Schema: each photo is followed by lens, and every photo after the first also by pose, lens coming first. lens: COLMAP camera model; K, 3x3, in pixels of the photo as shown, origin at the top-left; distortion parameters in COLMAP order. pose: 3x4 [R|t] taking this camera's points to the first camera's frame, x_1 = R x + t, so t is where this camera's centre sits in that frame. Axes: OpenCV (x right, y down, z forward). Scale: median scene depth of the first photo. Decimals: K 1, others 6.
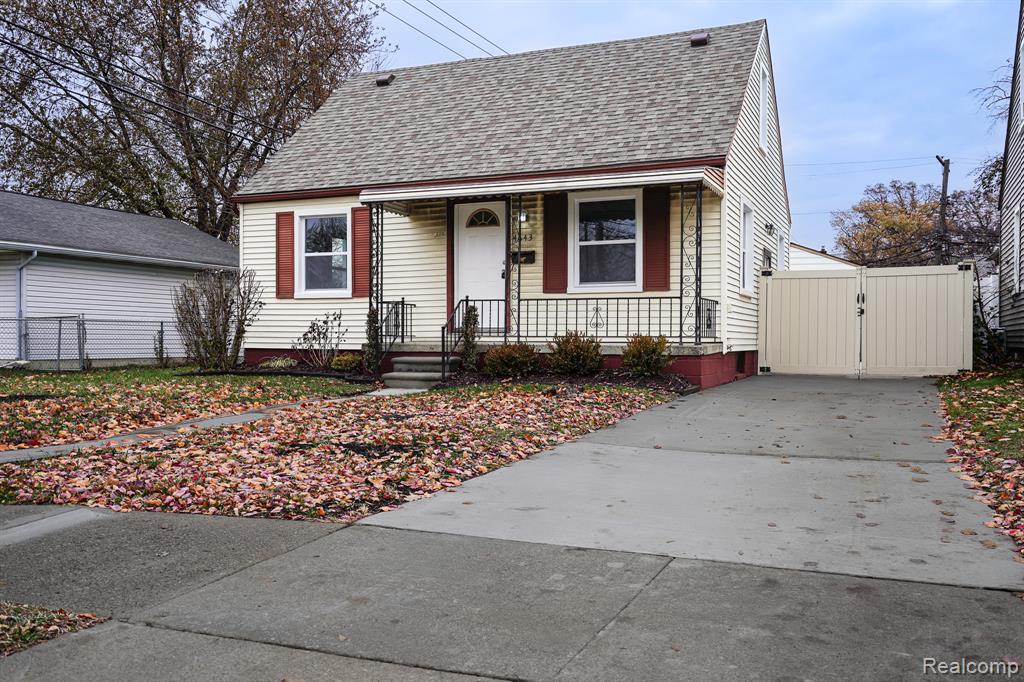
lens RADIAL K [[924.0, 0, 512.0], [0, 924.0, 341.0], [0, 0, 1]] dist [0.000930, -0.001851]
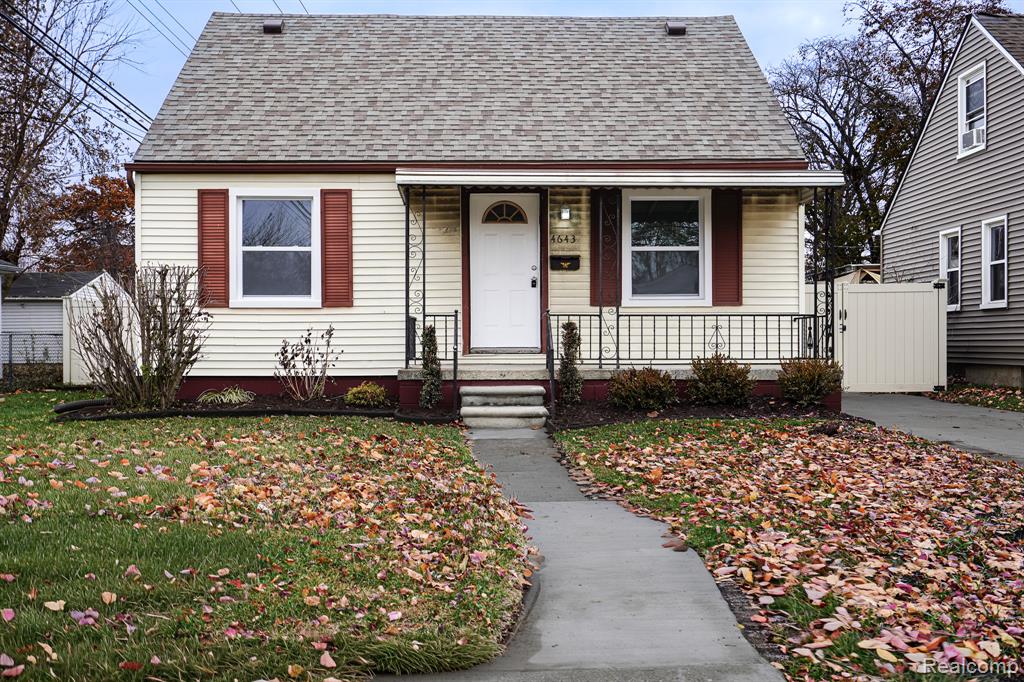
lens RADIAL K [[984.8, 0, 512.0], [0, 984.8, 341.0], [0, 0, 1]] dist [0.005448, -0.004391]
pose [[0.906709, -0.002900, 0.421747, -0.403450], [0.006039, 0.999963, -0.006108, -0.014864], [-0.421714, 0.008085, 0.906693, 0.217254]]
